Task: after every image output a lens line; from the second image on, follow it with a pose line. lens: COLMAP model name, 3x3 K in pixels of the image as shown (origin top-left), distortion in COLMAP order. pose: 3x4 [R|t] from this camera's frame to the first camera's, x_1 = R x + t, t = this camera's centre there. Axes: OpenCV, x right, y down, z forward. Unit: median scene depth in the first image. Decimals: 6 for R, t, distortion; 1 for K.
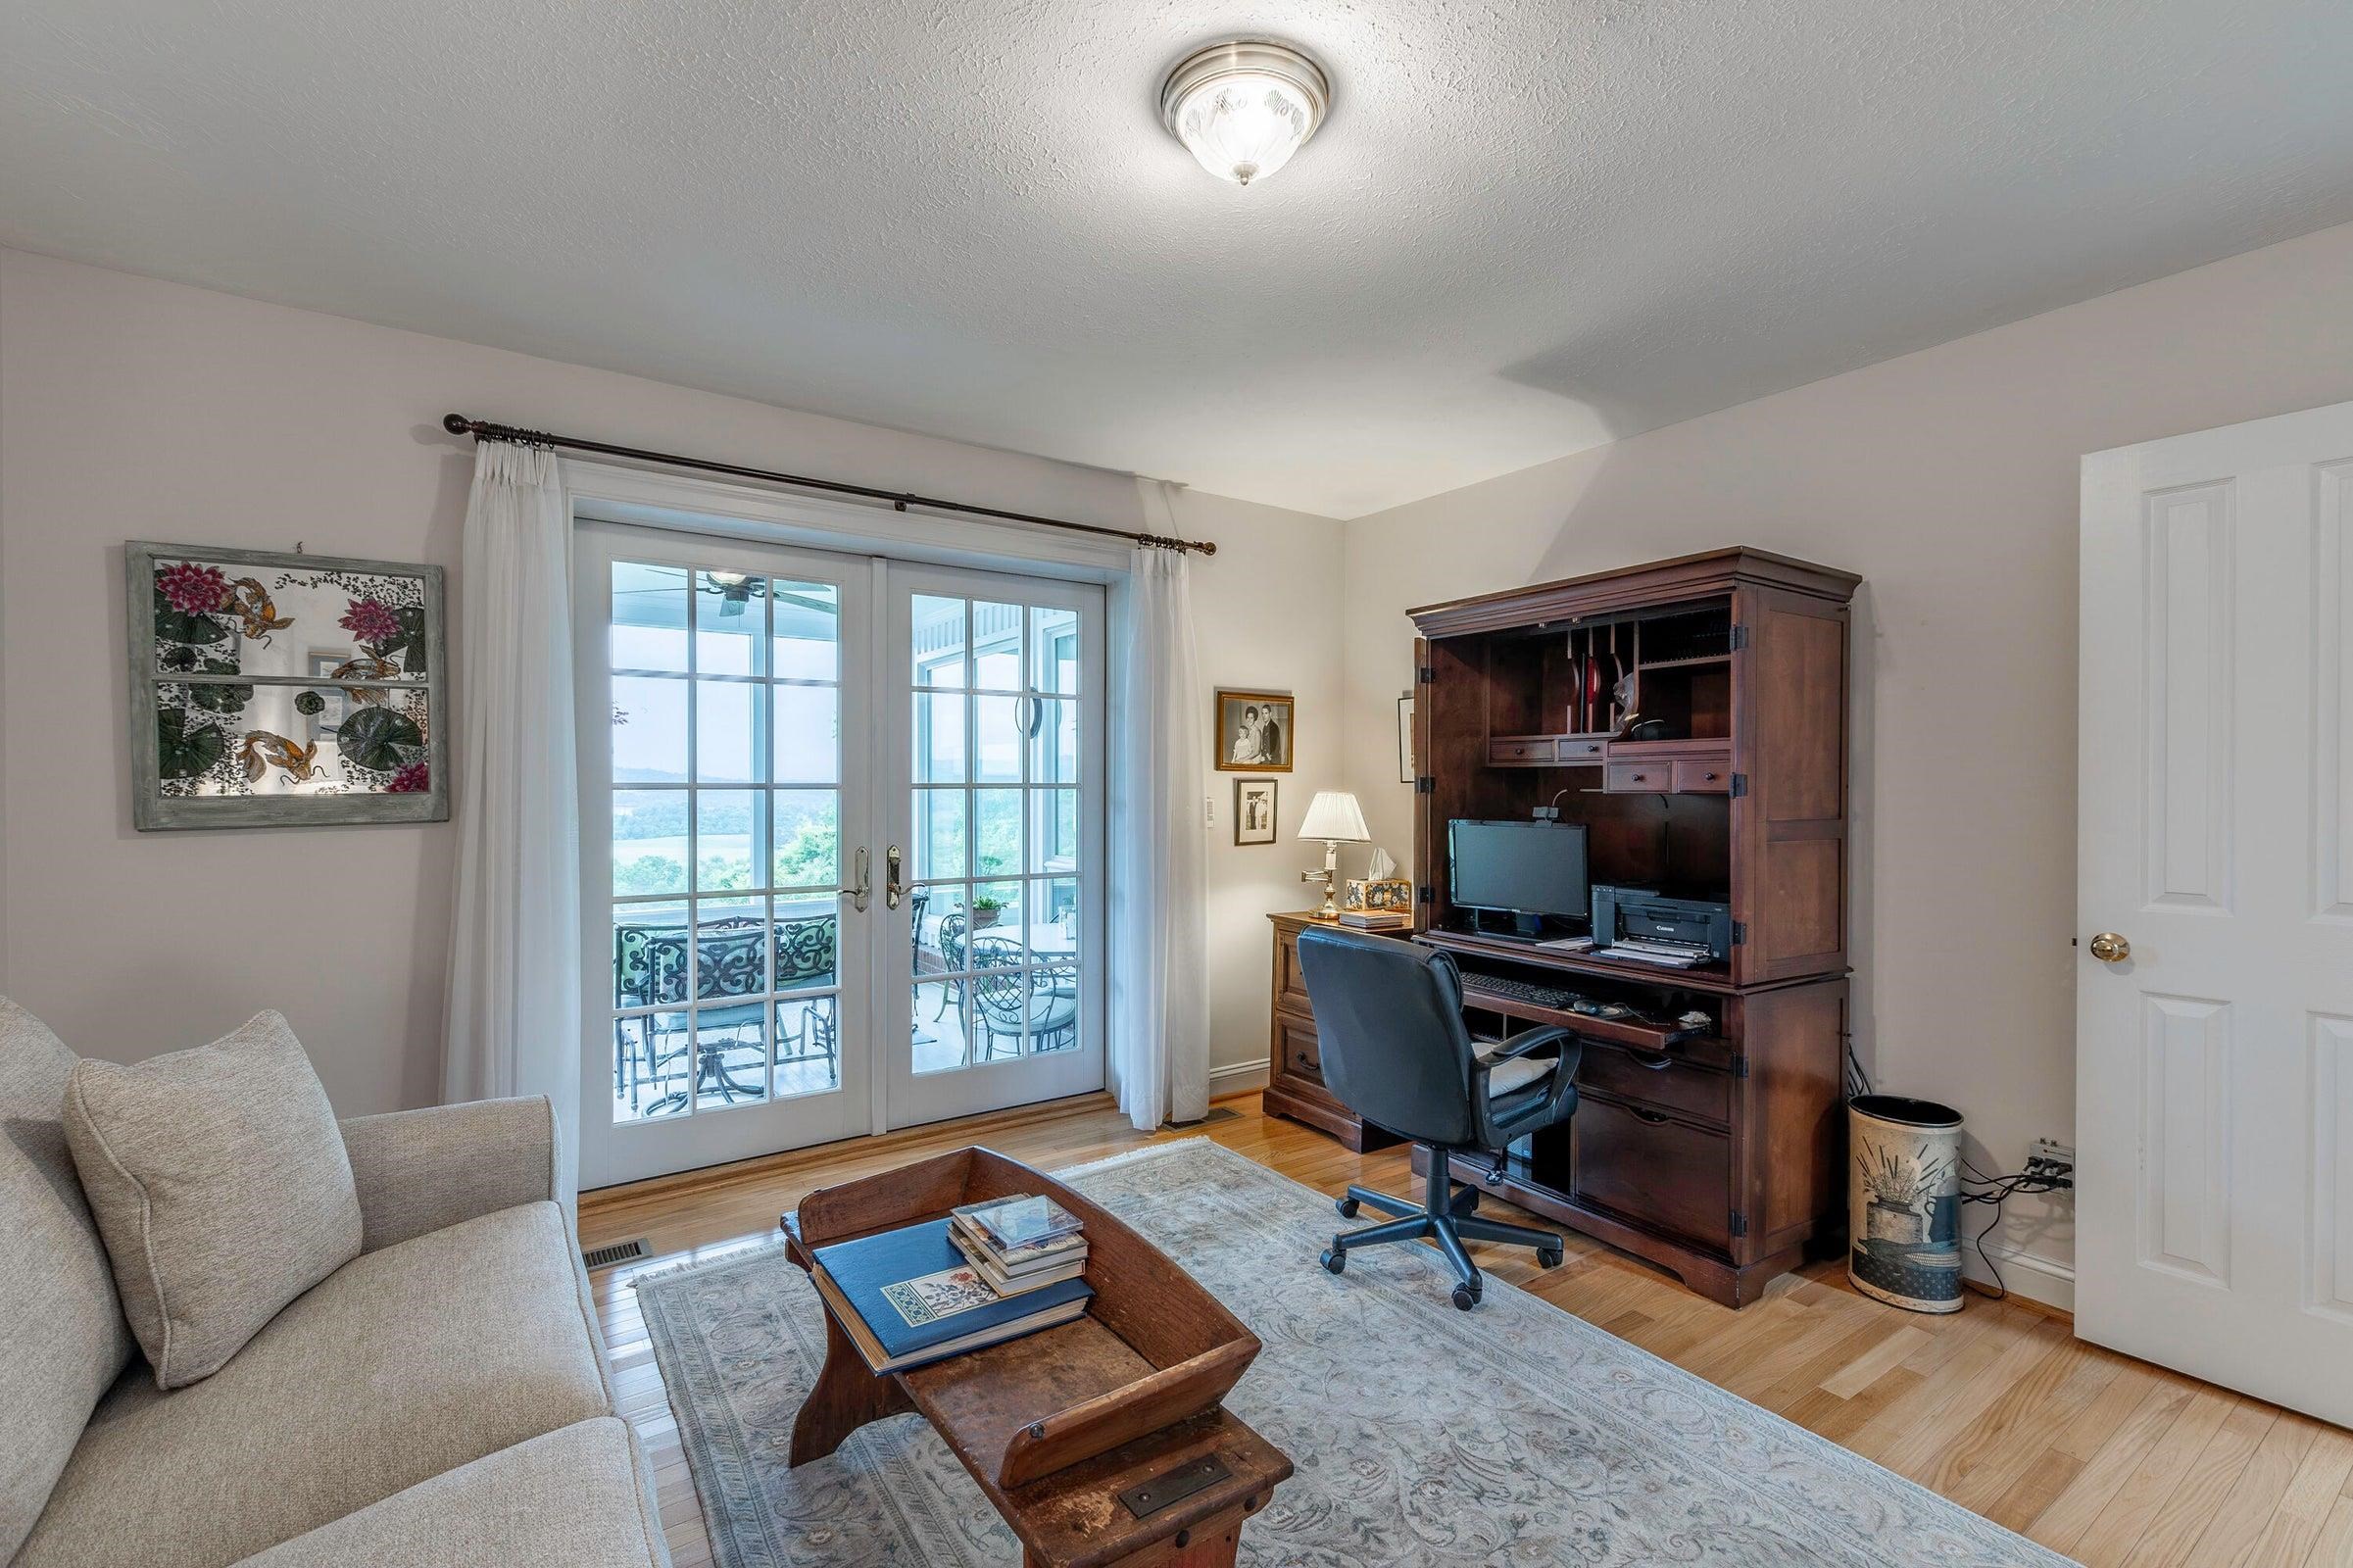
lens RADIAL K [[1023.0, 0, 1166.1], [0, 1023.0, 792.5], [0, 0, 1]] dist [0.000192, -0.000161]
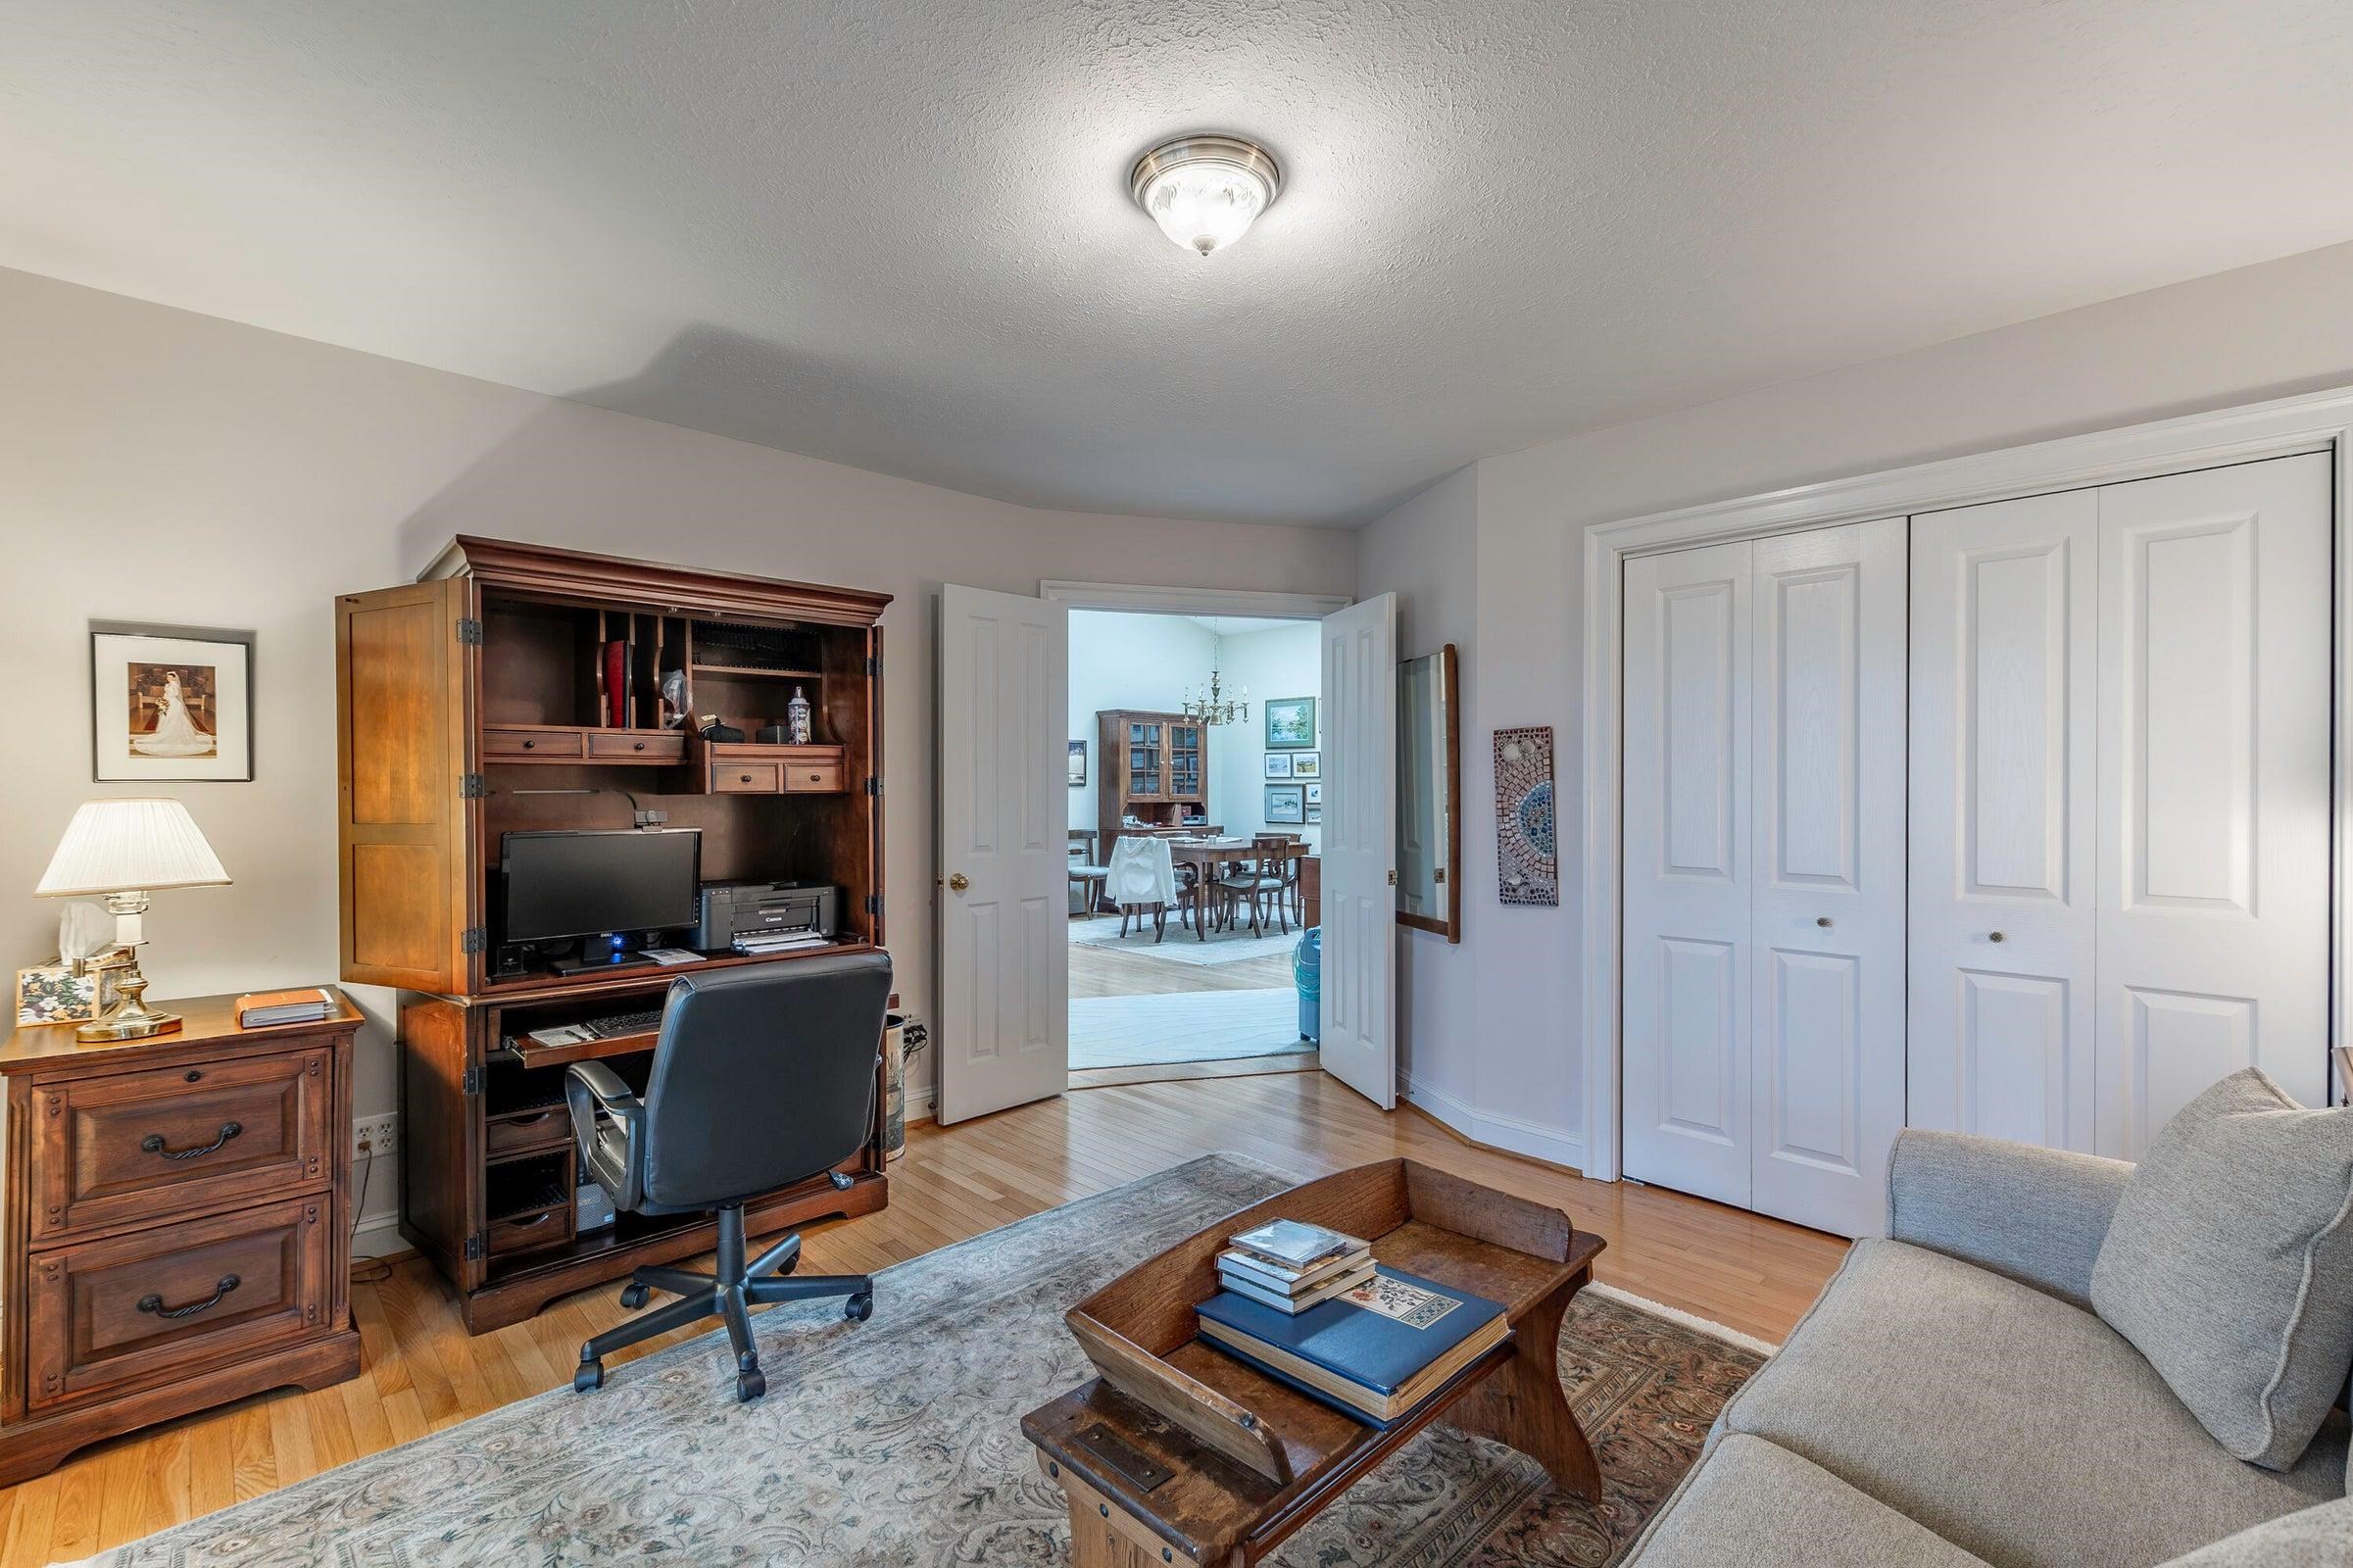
lens RADIAL K [[1011.4, 0, 1177.6], [0, 1011.4, 791.4], [0, 0, 1]] dist [0.008267, -0.005283]
pose [[-0.175660, -0.004721, 0.984440, -0.678745], [0.011217, 0.999914, 0.006797, -0.003893], [-0.984387, 0.012237, -0.175592, 0.821772]]
